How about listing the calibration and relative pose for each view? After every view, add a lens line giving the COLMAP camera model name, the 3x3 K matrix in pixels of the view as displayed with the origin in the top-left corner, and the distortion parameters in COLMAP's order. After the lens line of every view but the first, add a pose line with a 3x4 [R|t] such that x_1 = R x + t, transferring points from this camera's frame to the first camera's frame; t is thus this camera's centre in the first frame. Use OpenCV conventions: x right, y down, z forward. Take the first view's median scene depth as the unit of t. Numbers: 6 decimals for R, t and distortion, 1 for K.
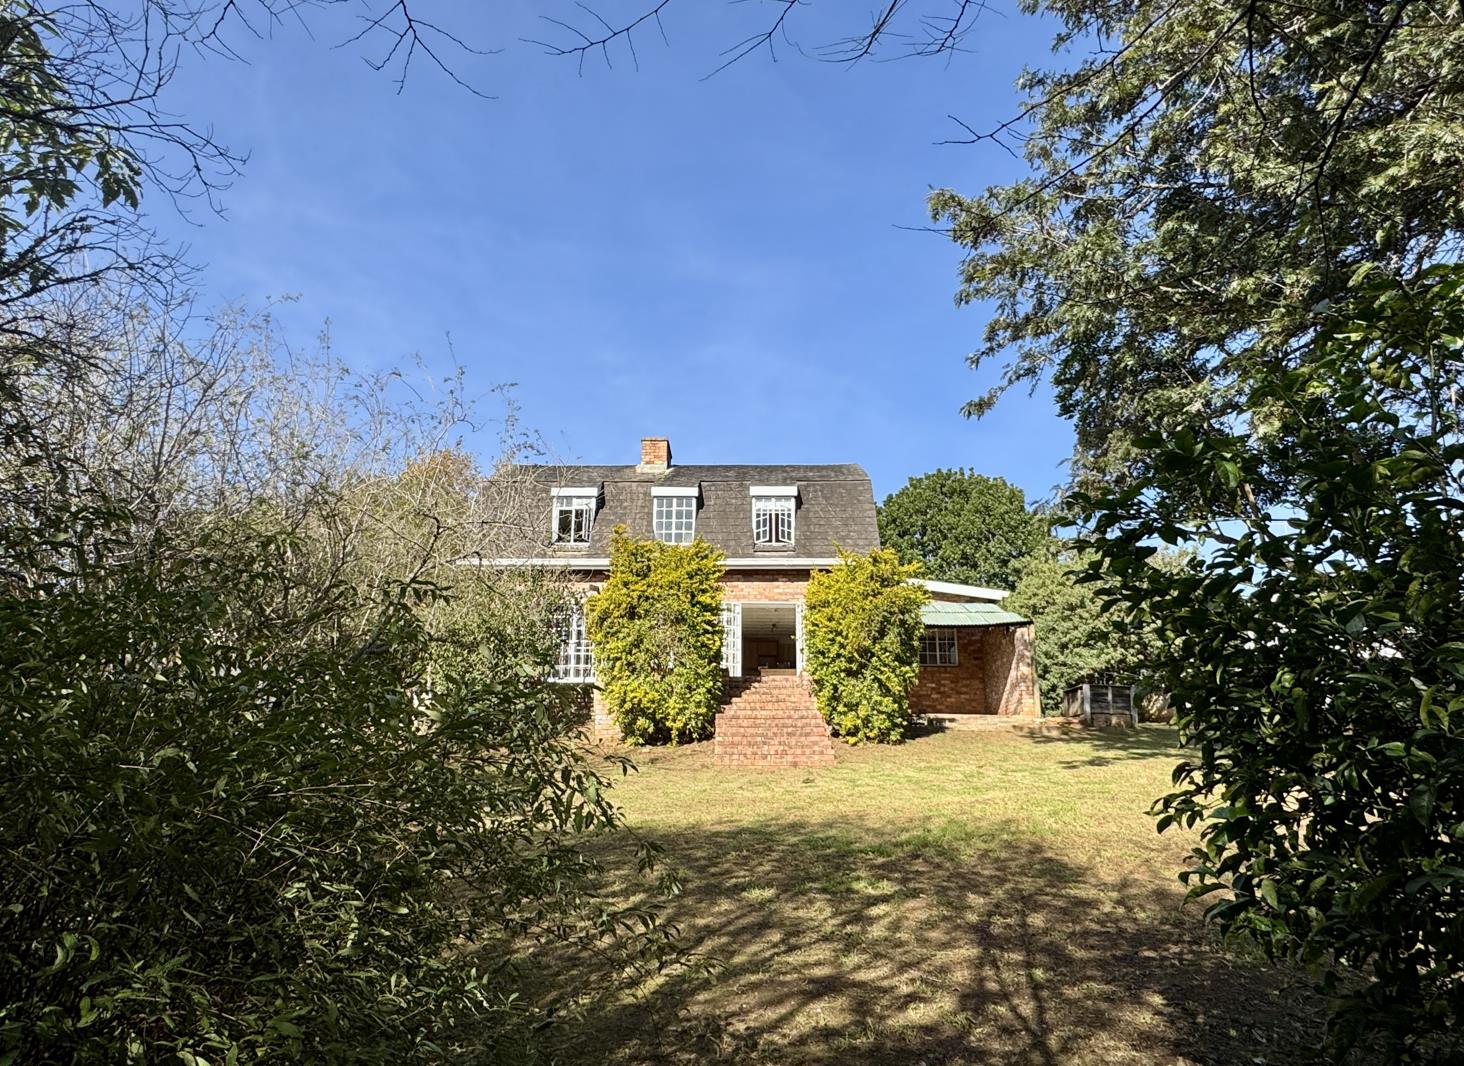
lens RADIAL K [[863.1, 0, 732.0], [0, 863.1, 533.0], [0, 0, 1]] dist [-0.001699, -0.000847]
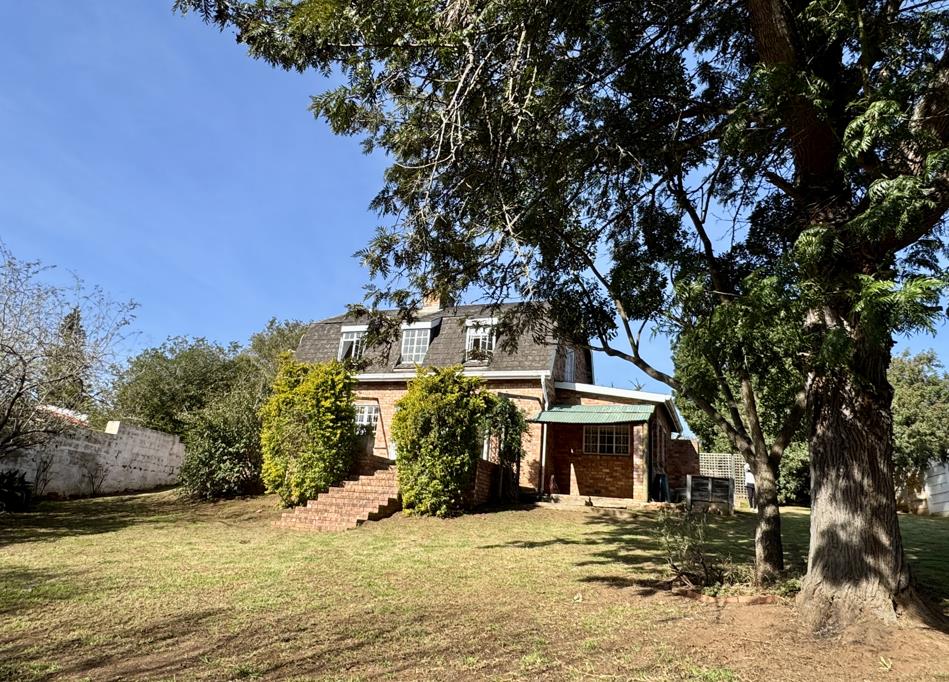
lens RADIAL K [[607.0, 0, 474.5], [0, 607.0, 341.0], [0, 0, 1]] dist [-0.005107, -0.000464]
pose [[0.939960, -0.038187, -0.339143, 0.413683], [0.031530, 0.999187, -0.025119, 0.005860], [0.339826, 0.012918, 0.940399, 0.125694]]
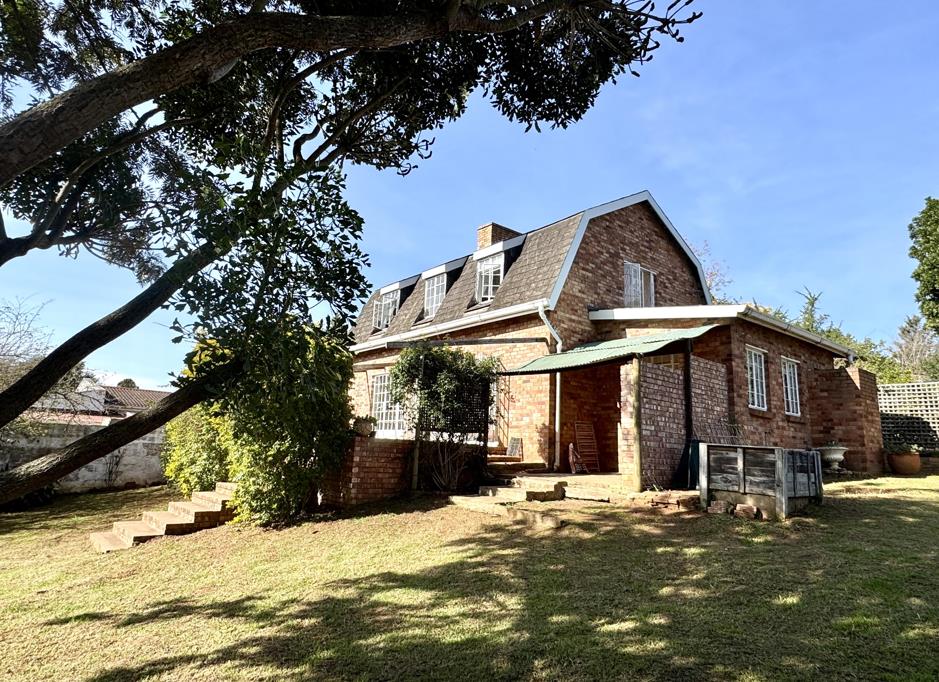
lens RADIAL K [[553.6, 0, 469.5], [0, 553.6, 341.0], [0, 0, 1]] dist [-0.001699, -0.000847]
pose [[0.660137, -0.129784, -0.739848, 0.596905], [0.182428, 0.983171, -0.009694, 0.070972], [0.728655, -0.128570, 0.672704, 0.592829]]
